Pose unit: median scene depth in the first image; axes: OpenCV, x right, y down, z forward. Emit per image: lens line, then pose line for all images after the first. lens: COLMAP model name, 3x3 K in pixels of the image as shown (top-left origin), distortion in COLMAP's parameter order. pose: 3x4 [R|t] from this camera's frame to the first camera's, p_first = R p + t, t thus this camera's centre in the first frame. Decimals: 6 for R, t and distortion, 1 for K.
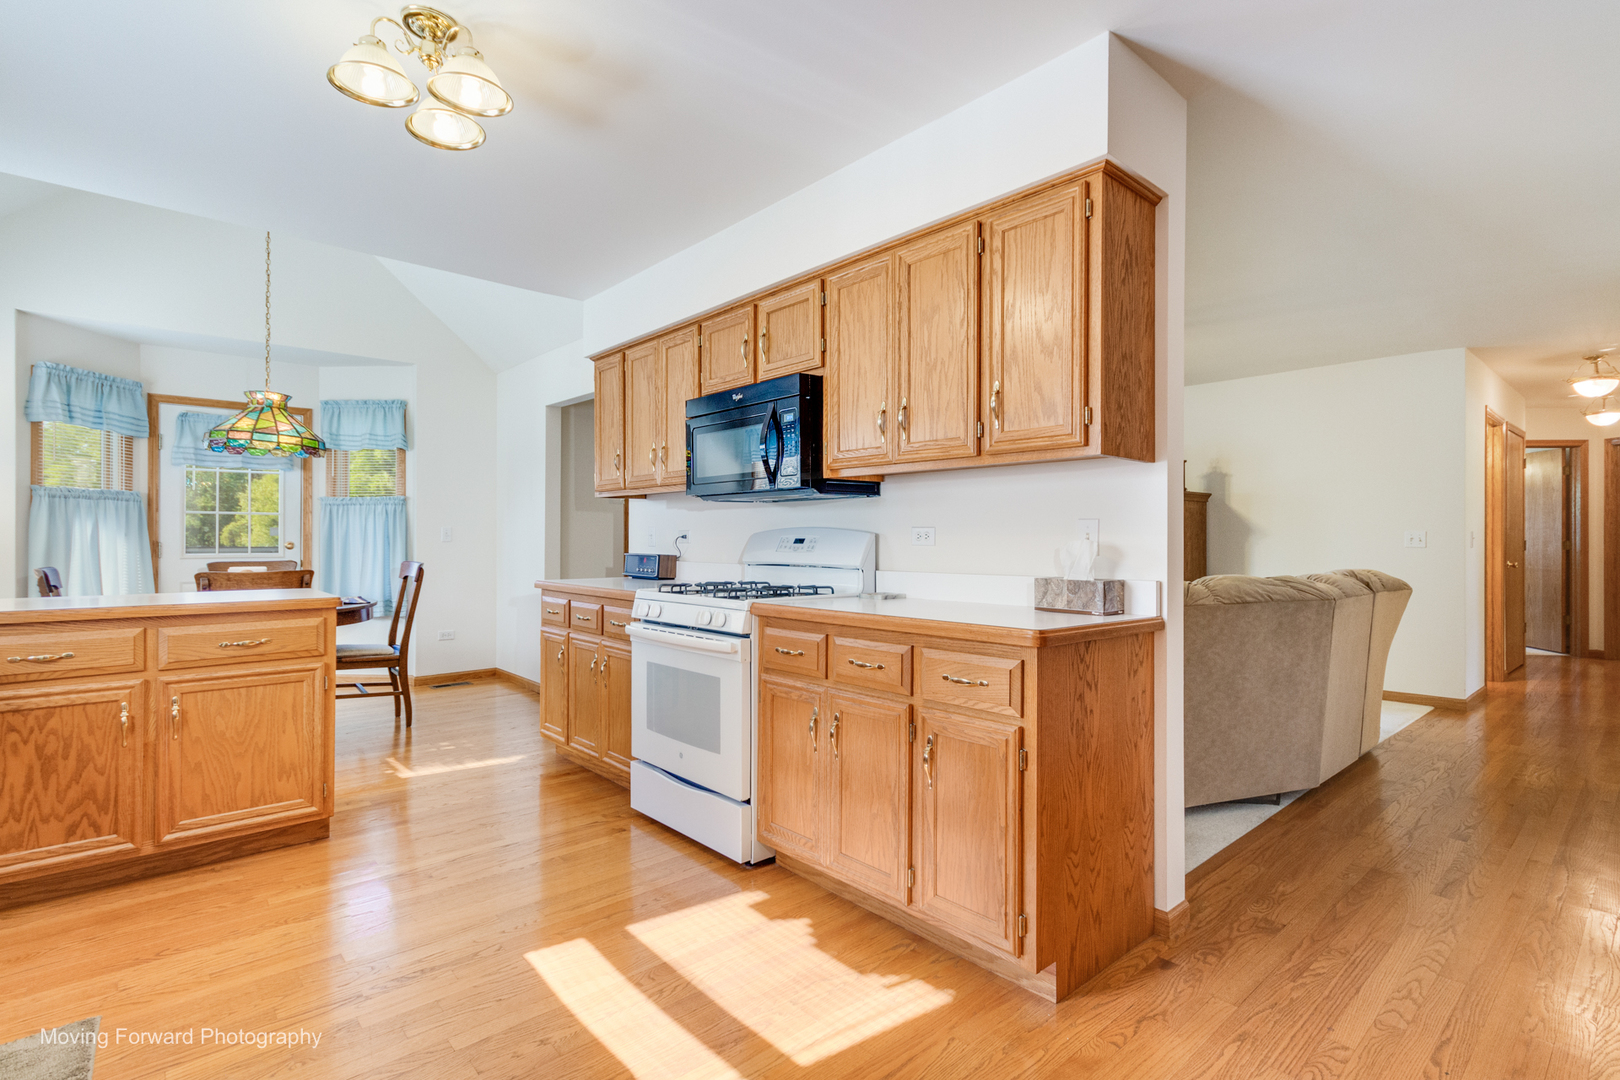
lens RADIAL K [[764.9, 0, 803.7], [0, 764.9, 535.1], [0, 0, 1]] dist [0.011370, -0.002296]
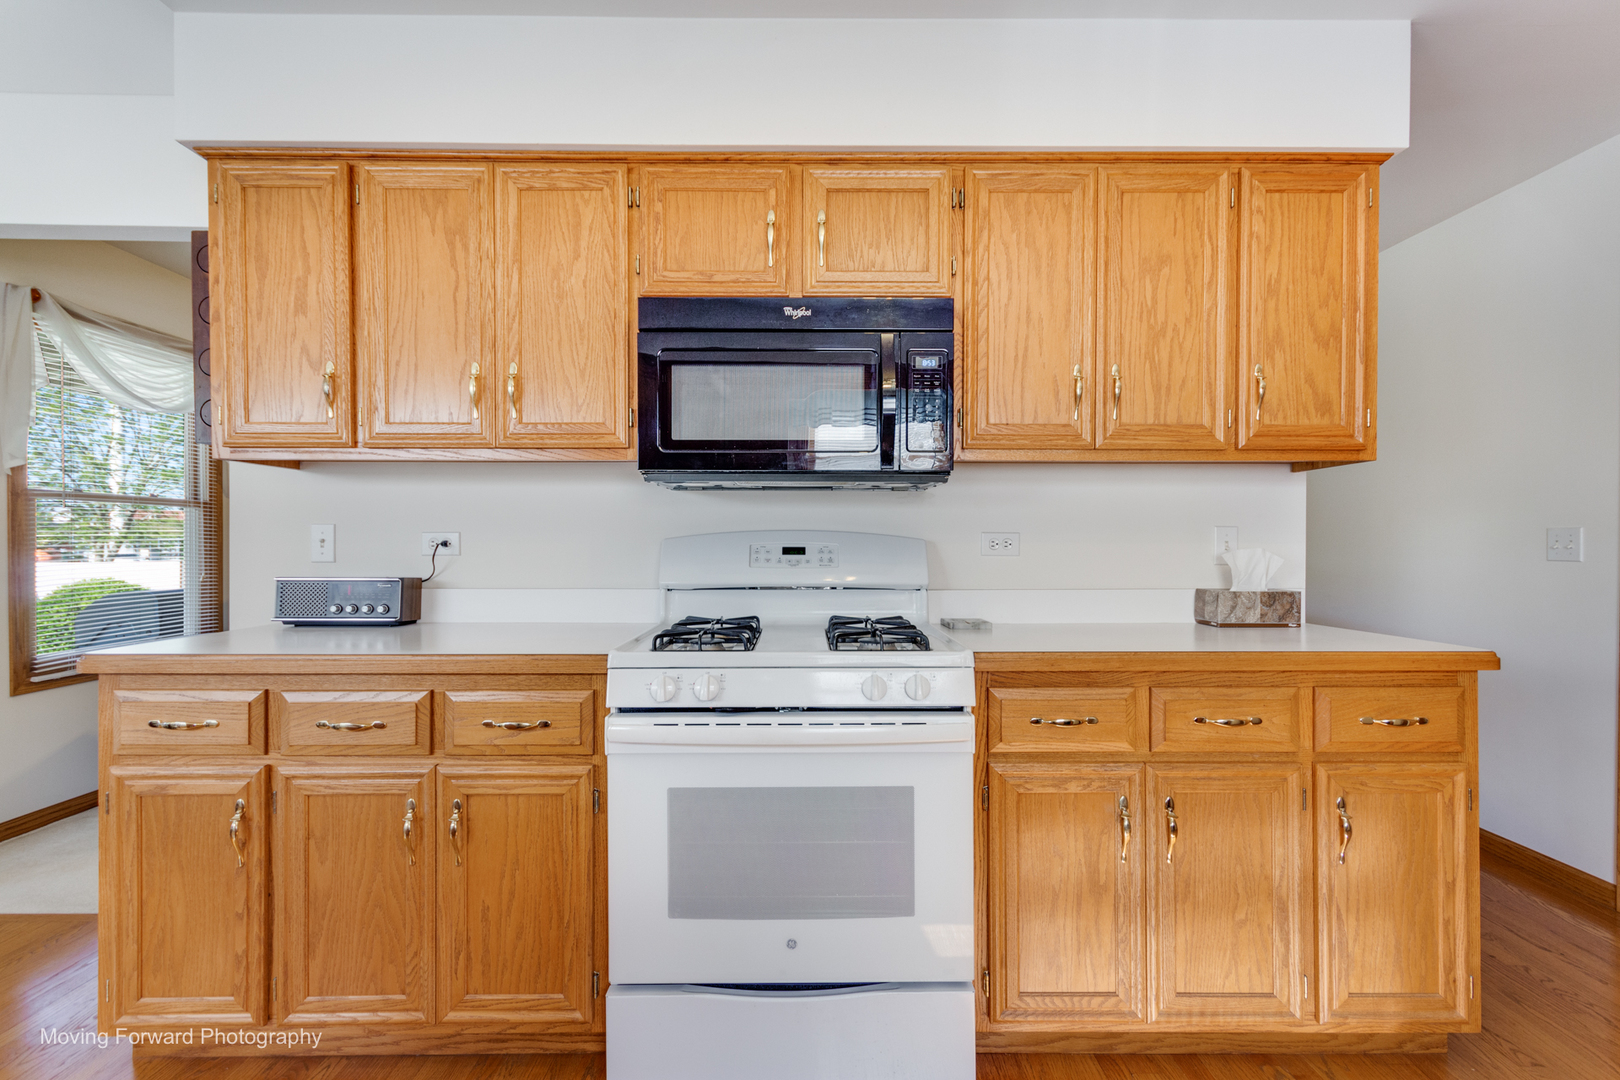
lens RADIAL K [[764.9, 0, 808.9], [0, 764.9, 547.8], [0, 0, 1]] dist [0.011370, -0.002296]
pose [[0.657502, -0.002161, 0.753449, -0.564620], [-0.002097, 0.999987, 0.004699, 0.001496], [-0.753450, -0.004670, 0.657489, 0.630574]]
